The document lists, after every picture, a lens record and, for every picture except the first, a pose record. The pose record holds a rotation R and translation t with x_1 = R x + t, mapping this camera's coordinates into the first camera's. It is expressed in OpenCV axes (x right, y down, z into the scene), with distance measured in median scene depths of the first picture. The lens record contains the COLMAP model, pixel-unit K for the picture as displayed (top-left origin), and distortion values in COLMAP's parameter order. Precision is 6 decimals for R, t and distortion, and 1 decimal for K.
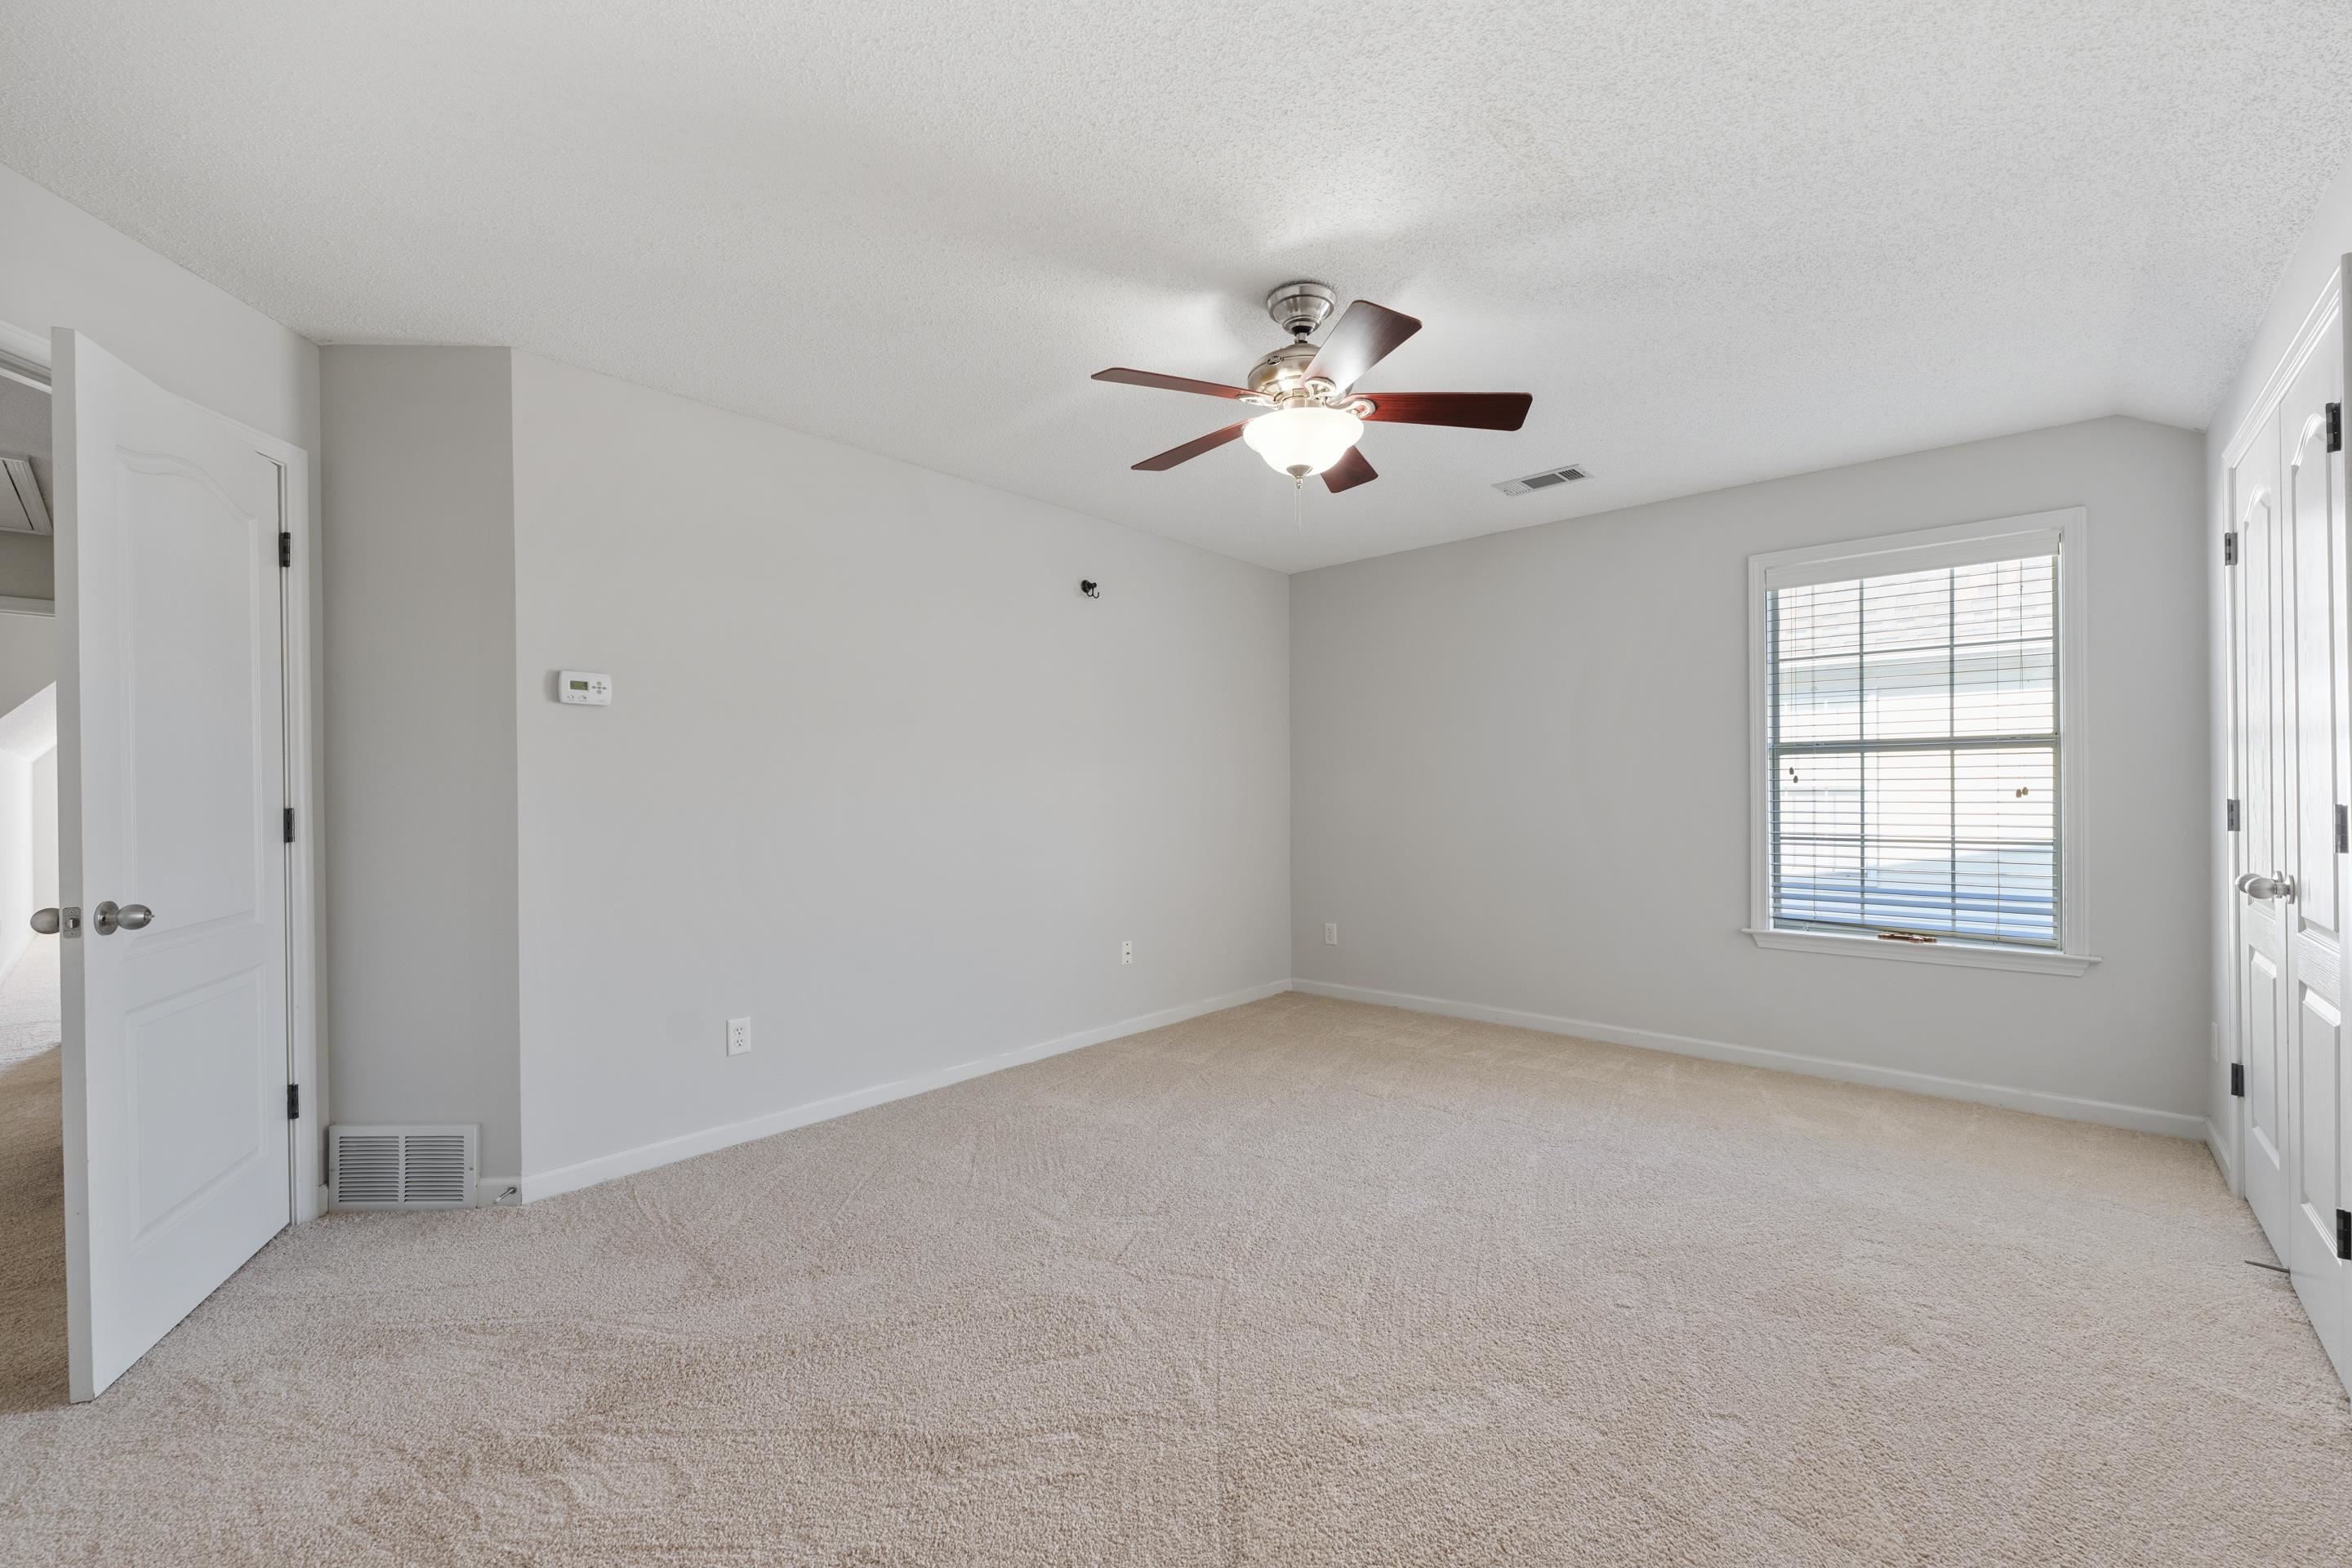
lens RADIAL K [[952.7, 0, 1163.7], [0, 952.7, 787.5], [0, 0, 1]] dist [-0.001358, -0.000287]
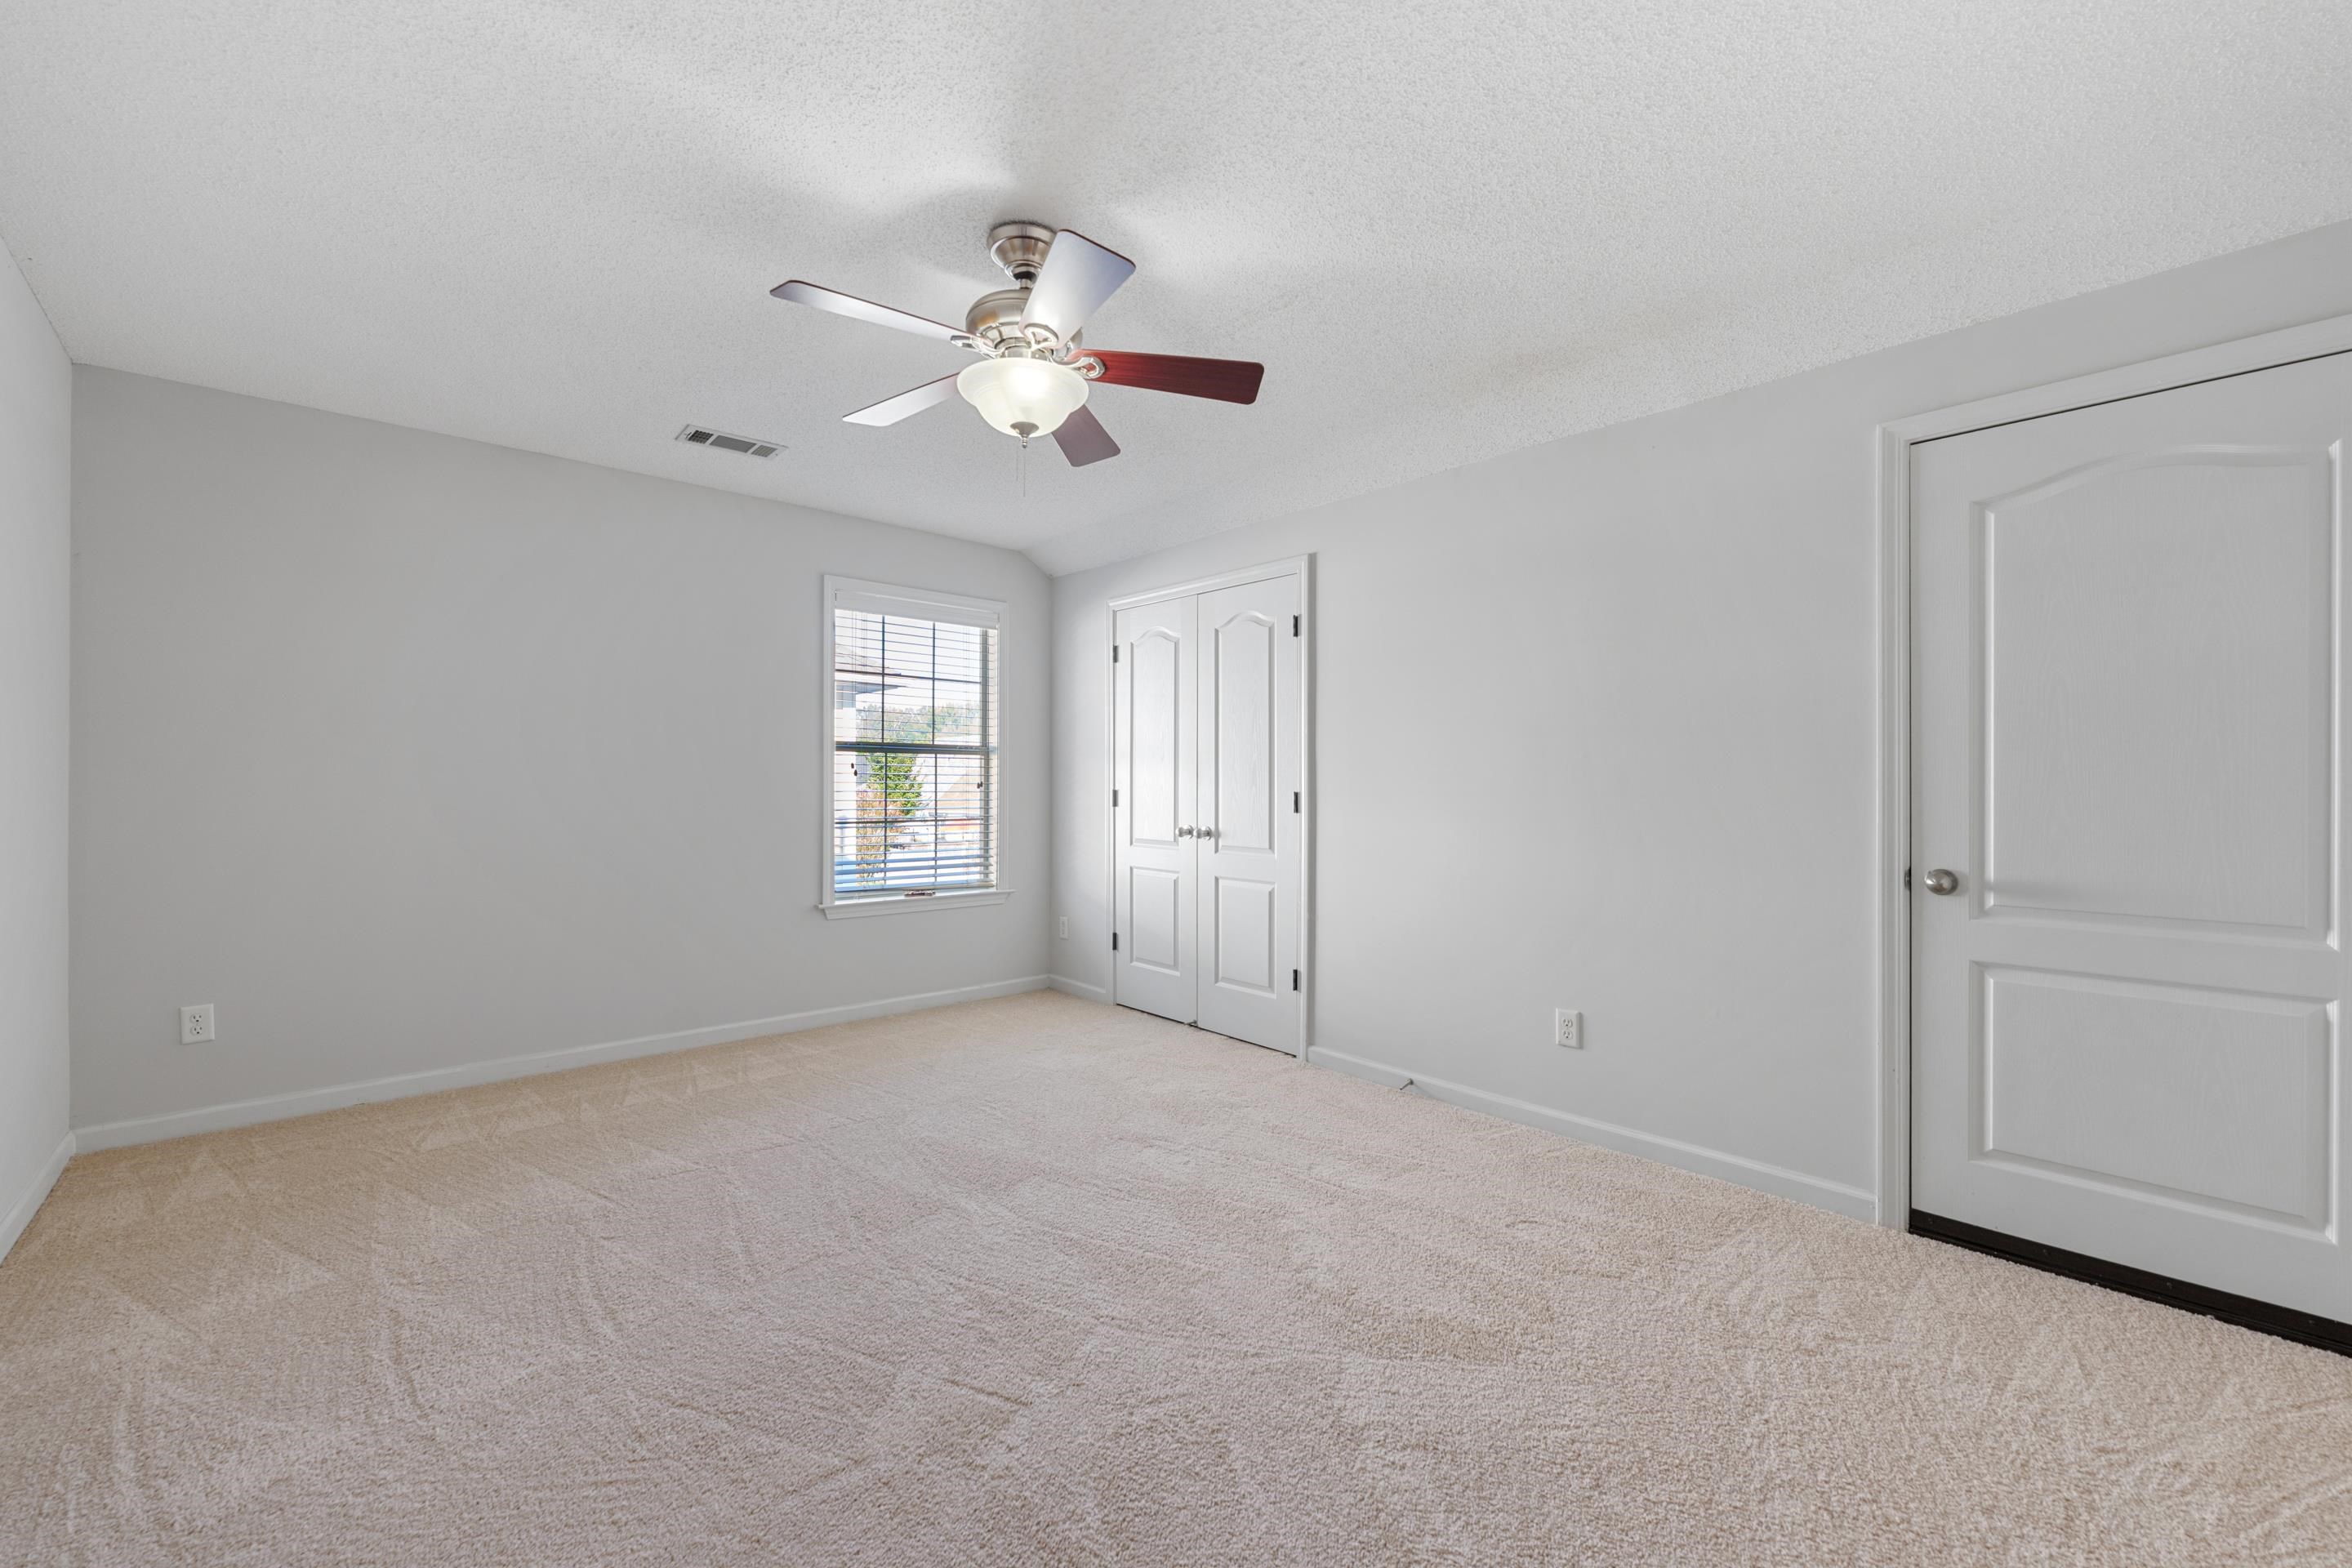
lens RADIAL K [[952.7, 0, 1163.7], [0, 952.7, 787.5], [0, 0, 1]] dist [-0.001358, -0.000287]
pose [[0.092717, -0.000164, 0.995692, -0.506011], [-0.009992, 0.999949, 0.001095, 0.004498], [-0.995642, -0.010051, 0.092711, 0.526713]]
